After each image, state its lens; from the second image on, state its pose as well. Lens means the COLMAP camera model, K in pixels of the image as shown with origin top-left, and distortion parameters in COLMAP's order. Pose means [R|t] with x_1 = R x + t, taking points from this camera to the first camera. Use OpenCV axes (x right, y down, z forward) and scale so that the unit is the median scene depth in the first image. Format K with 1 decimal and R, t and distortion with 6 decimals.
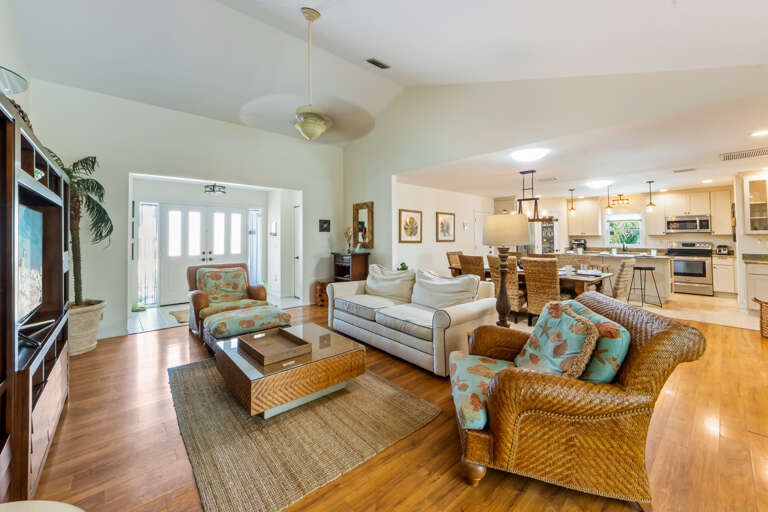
lens RADIAL K [[300.5, 0, 380.9], [0, 300.5, 227.2], [0, 0, 1]] dist [0.001213, -0.000915]
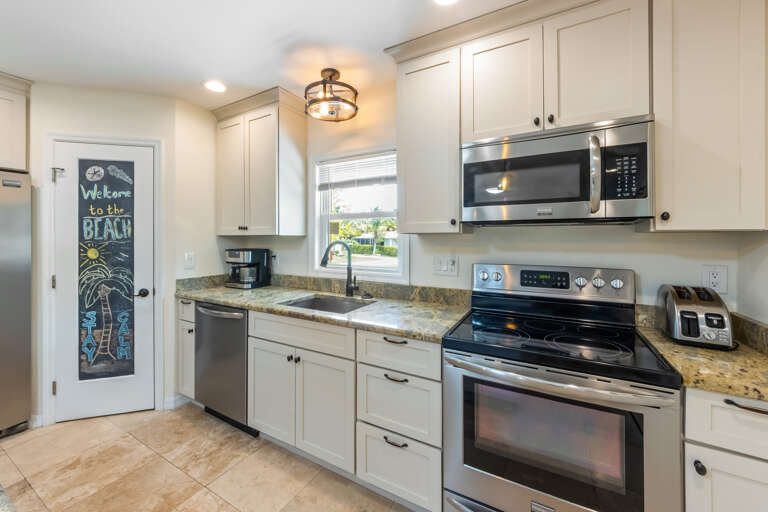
lens RADIAL K [[300.5, 0, 375.8], [0, 300.5, 236.0], [0, 0, 1]] dist [0.001213, -0.000915]
pose [[0.945719, 0.000832, 0.324983, 0.863090], [-0.010436, 0.999559, 0.027809, 0.023508], [-0.324817, -0.029691, 0.945311, 0.860546]]
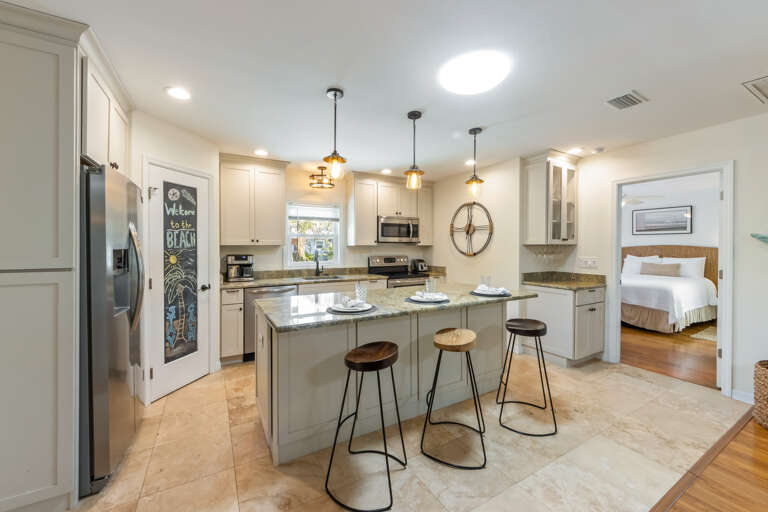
lens RADIAL K [[300.5, 0, 383.4], [0, 300.5, 249.7], [0, 0, 1]] dist [0.001213, -0.000915]
pose [[0.193793, -0.005351, 0.981028, 0.355813], [-0.031515, 0.999435, 0.011676, 0.028152], [-0.980536, -0.033180, 0.193515, 0.912410]]
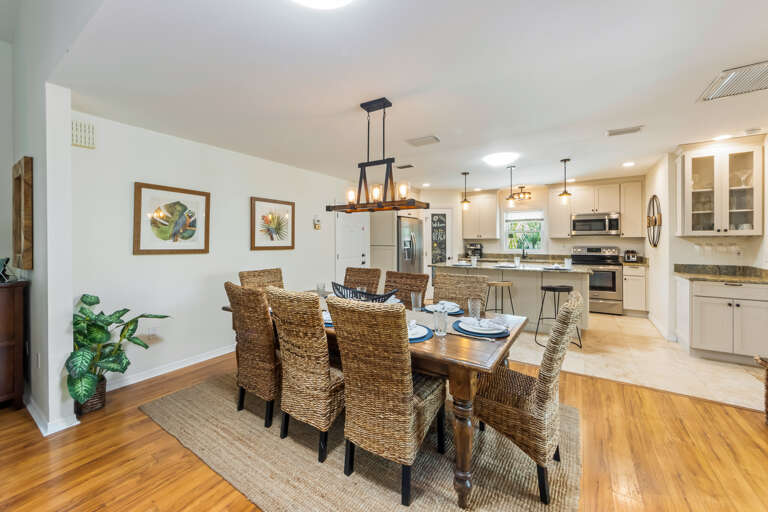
lens RADIAL K [[300.5, 0, 377.6], [0, 300.5, 239.7], [0, 0, 1]] dist [0.001213, -0.000915]
pose [[0.966782, -0.001776, 0.255595, 0.265179], [-0.005519, 0.999598, 0.027823, 0.011854], [-0.255541, -0.028309, 0.966384, 0.382133]]
